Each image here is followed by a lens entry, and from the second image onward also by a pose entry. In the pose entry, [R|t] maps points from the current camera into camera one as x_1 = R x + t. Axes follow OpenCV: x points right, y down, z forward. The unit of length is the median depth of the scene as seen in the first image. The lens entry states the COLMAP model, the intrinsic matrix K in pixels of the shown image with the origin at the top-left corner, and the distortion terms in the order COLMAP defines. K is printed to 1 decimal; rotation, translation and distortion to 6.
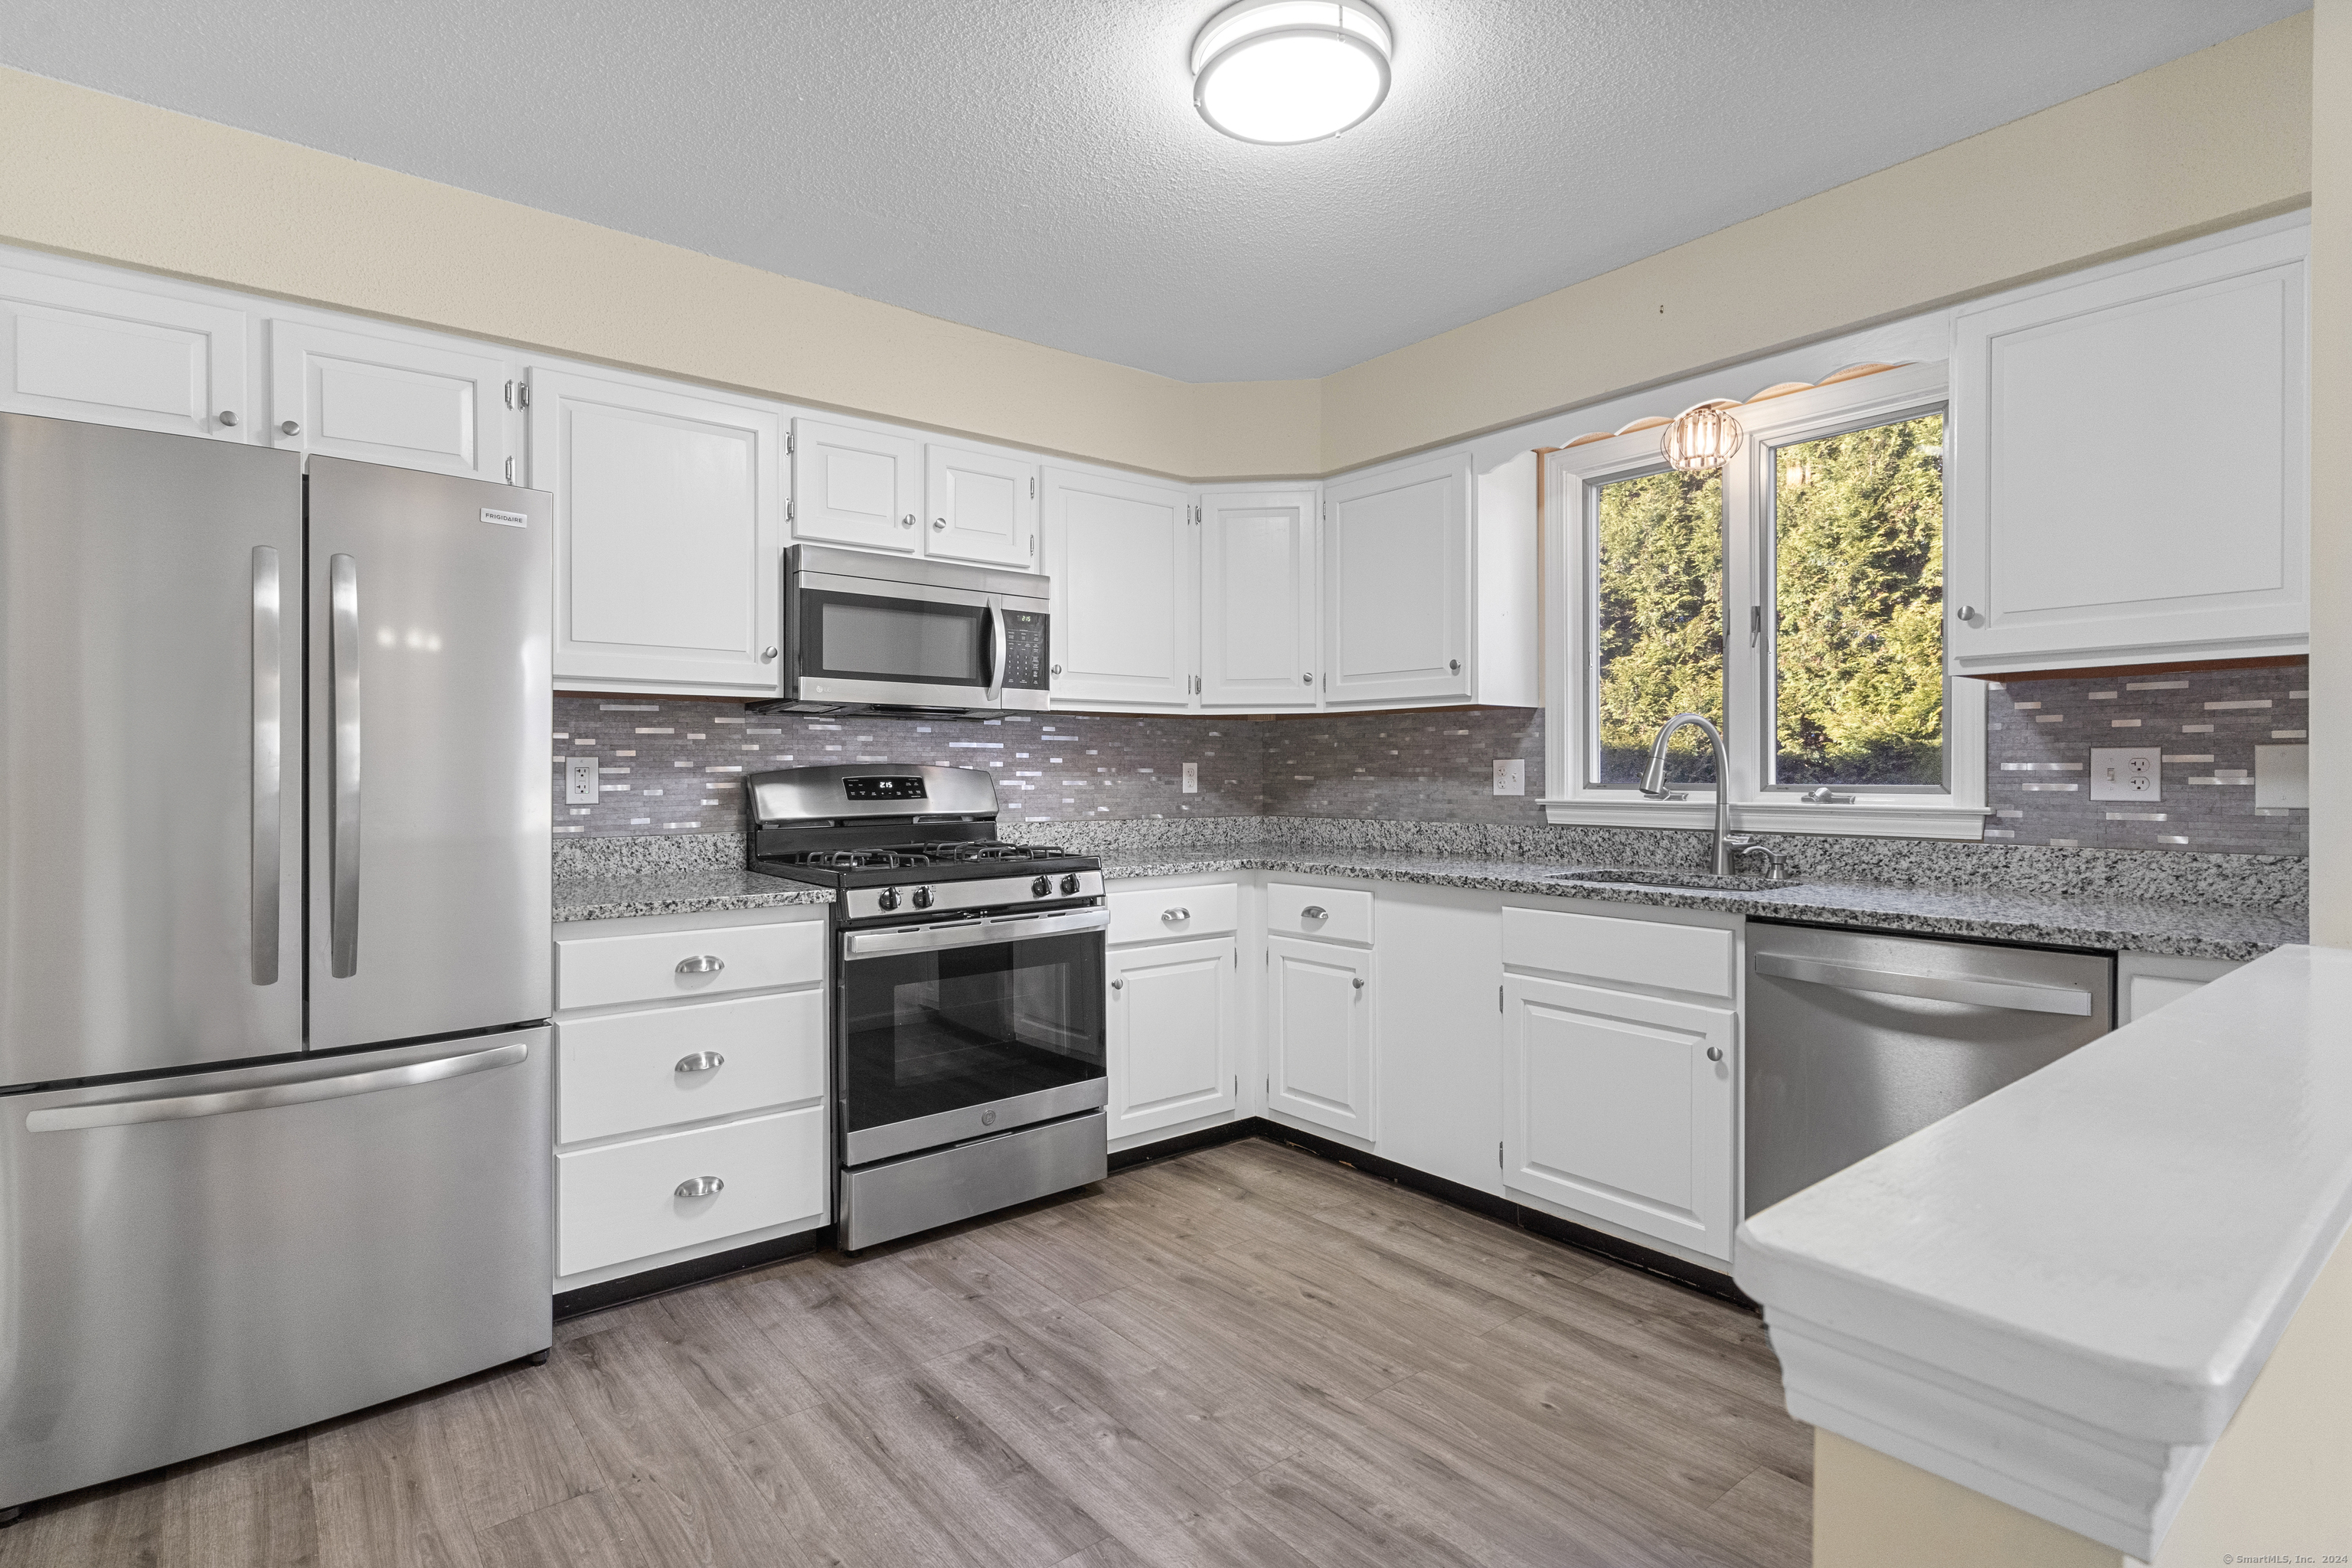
lens RADIAL K [[1157.0, 0, 1161.9], [0, 1157.0, 774.9], [0, 0, 1]] dist [-0.003554, 0.003460]
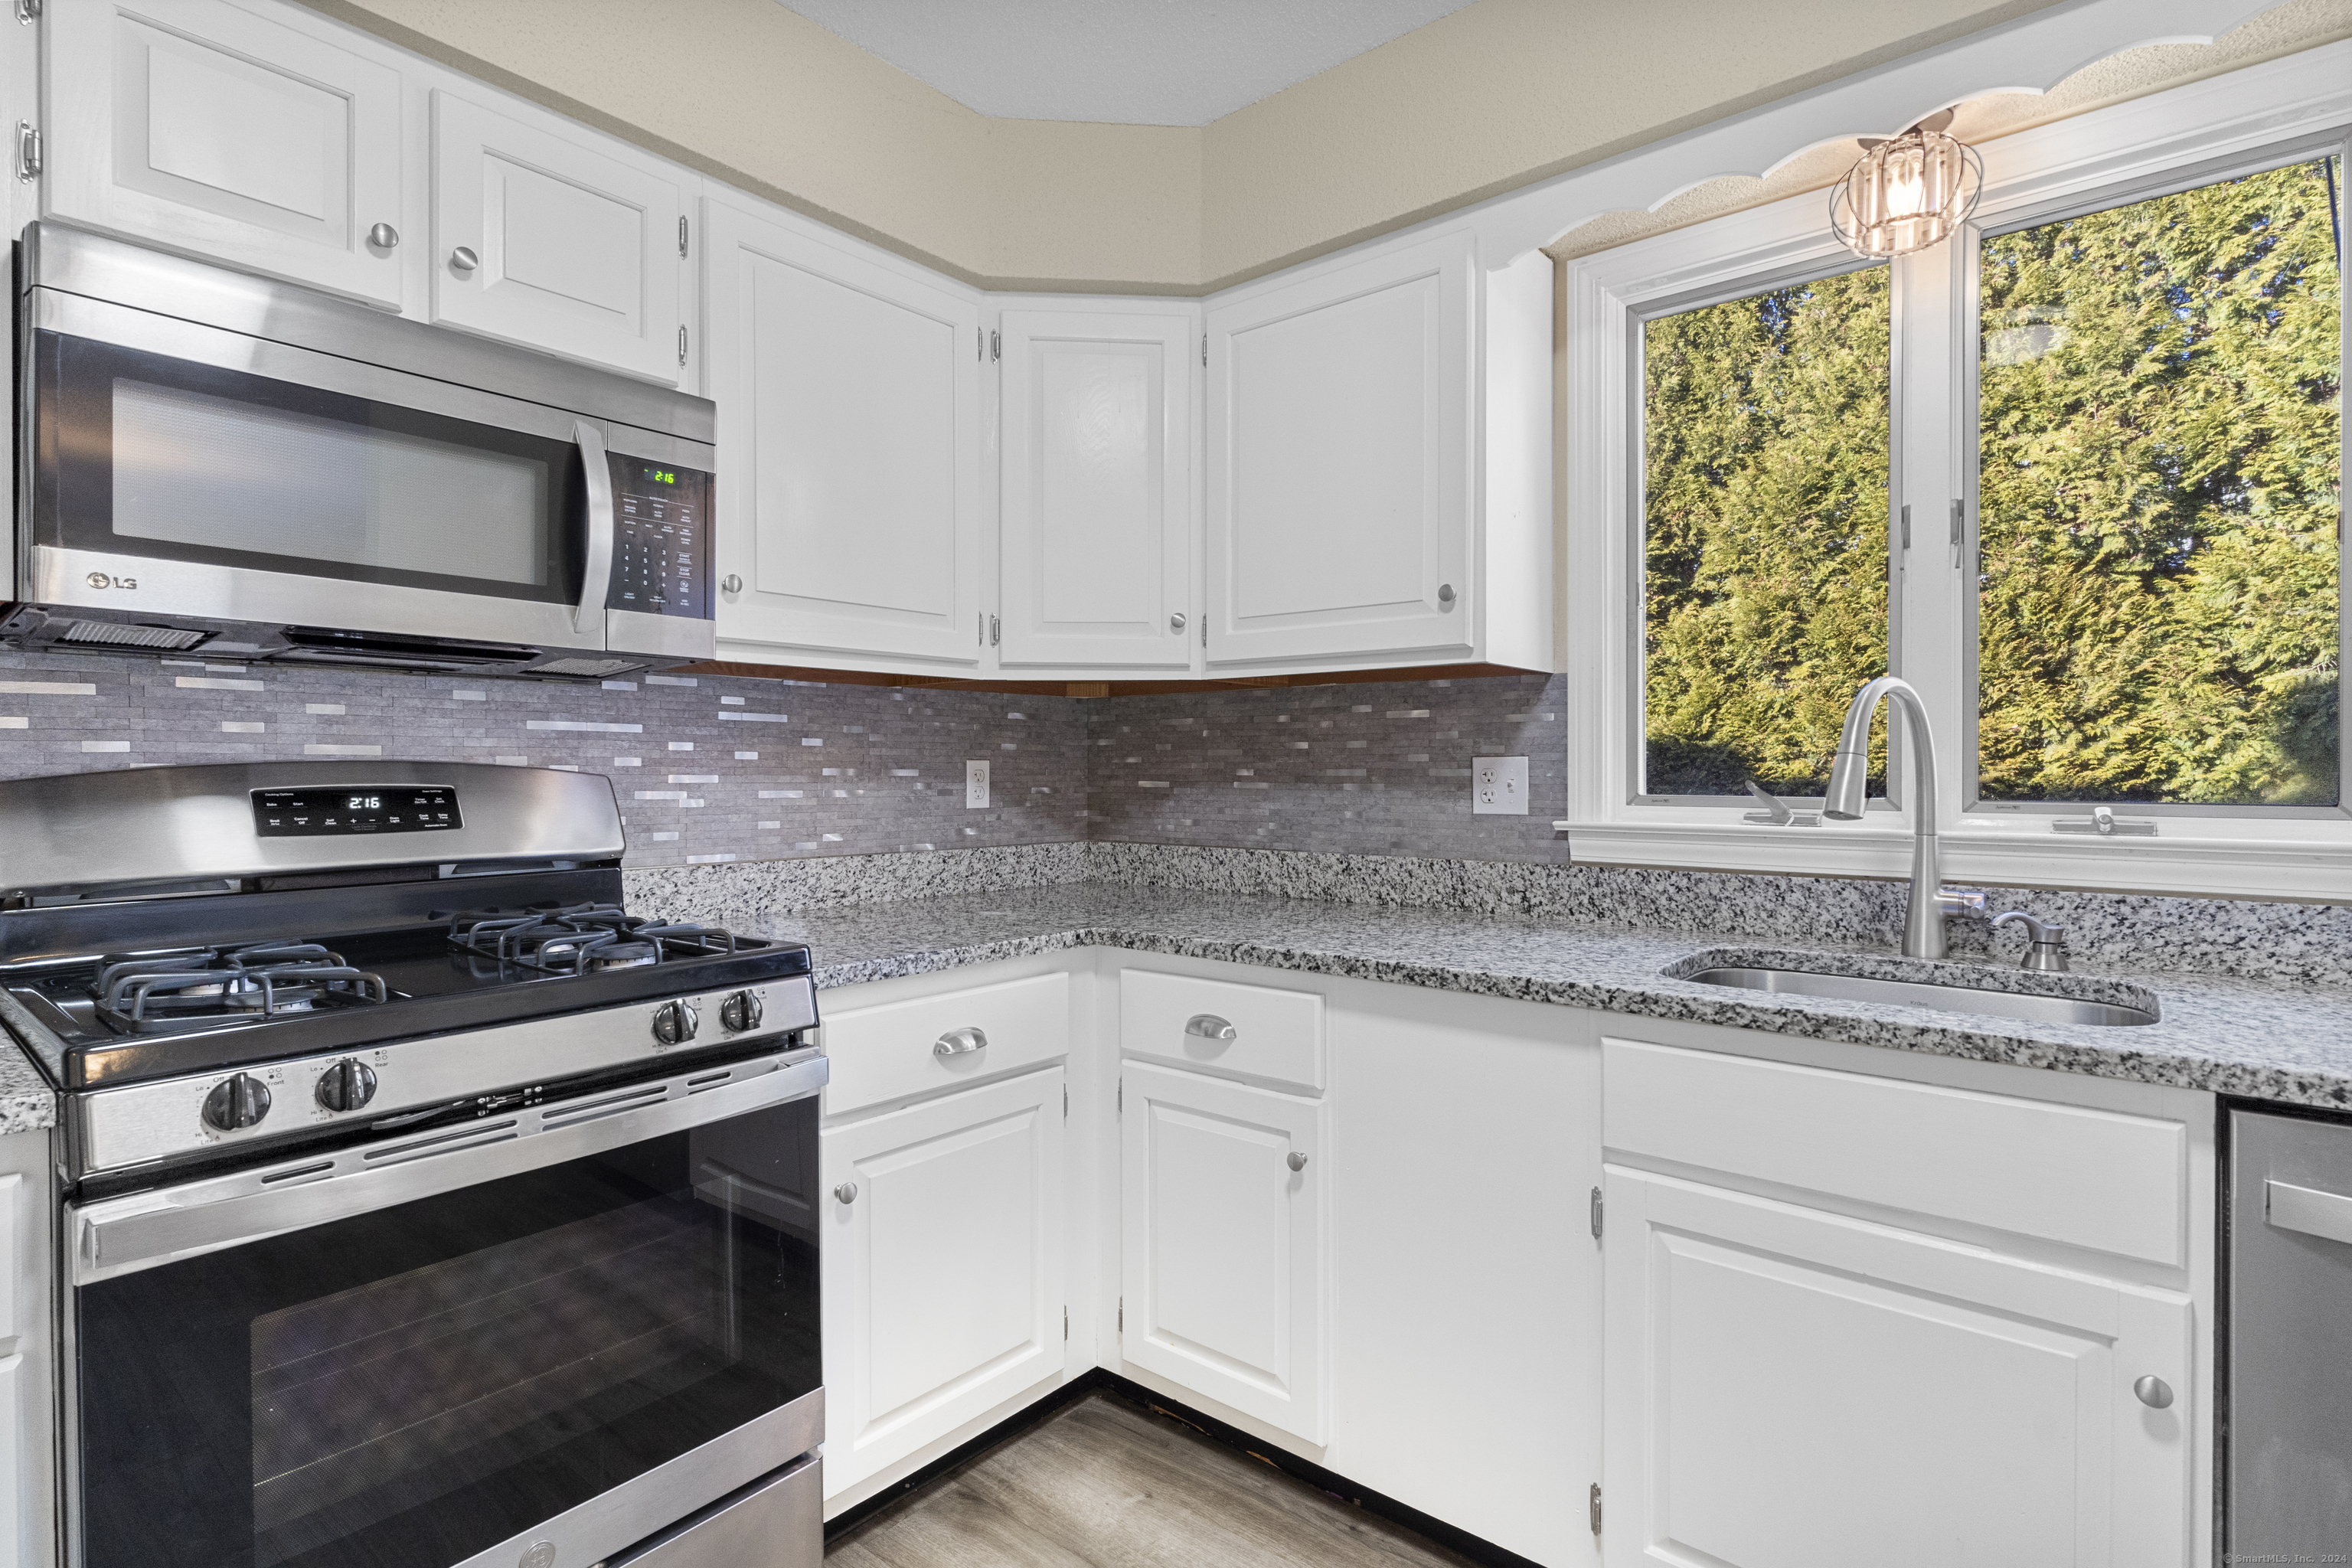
lens RADIAL K [[1157.0, 0, 1166.4], [0, 1157.0, 773.5], [0, 0, 1]] dist [-0.003554, 0.003460]
pose [[0.979549, 0.001469, 0.201202, -0.003143], [-0.001400, 0.999999, -0.000485, -0.004753], [-0.201203, 0.000194, 0.979550, 0.513702]]
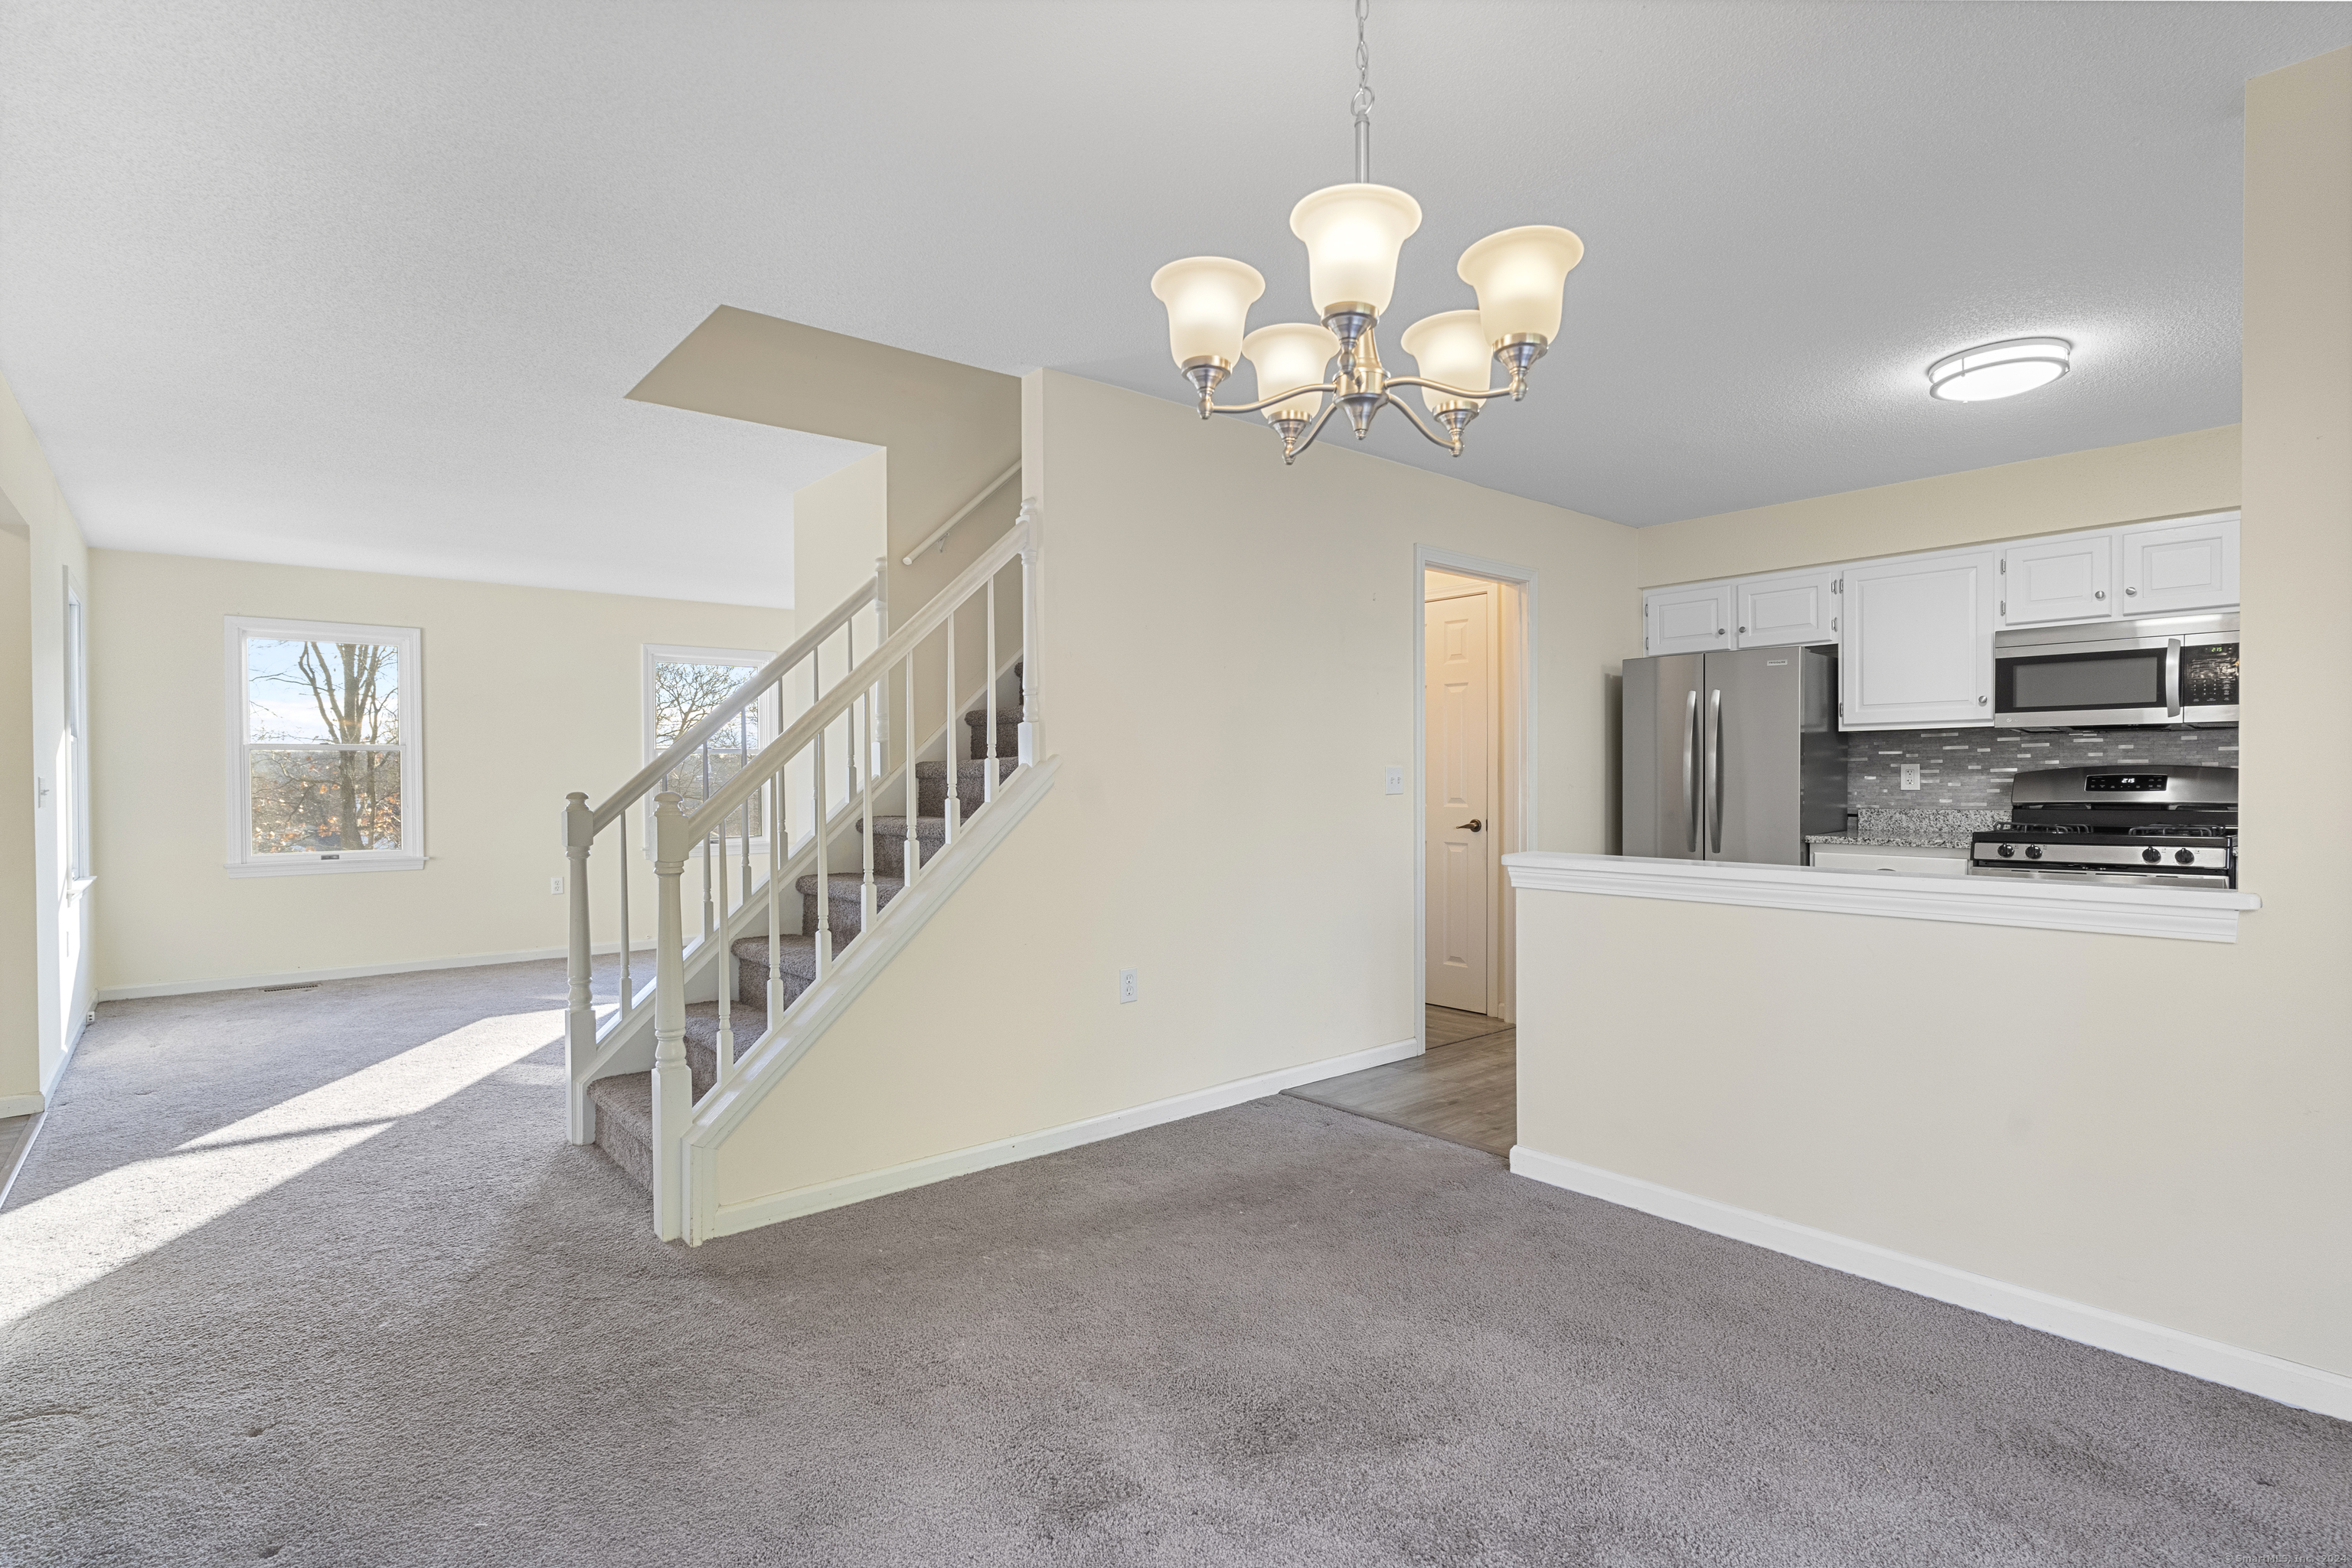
lens RADIAL K [[1157.0, 0, 1155.4], [0, 1157.0, 781.4], [0, 0, 1]] dist [-0.003554, 0.003460]
pose [[0.021967, 0.002892, -0.999755, 1.267547], [0.001622, 0.999994, 0.002928, 0.004460], [0.999757, -0.001686, 0.021962, -0.210505]]
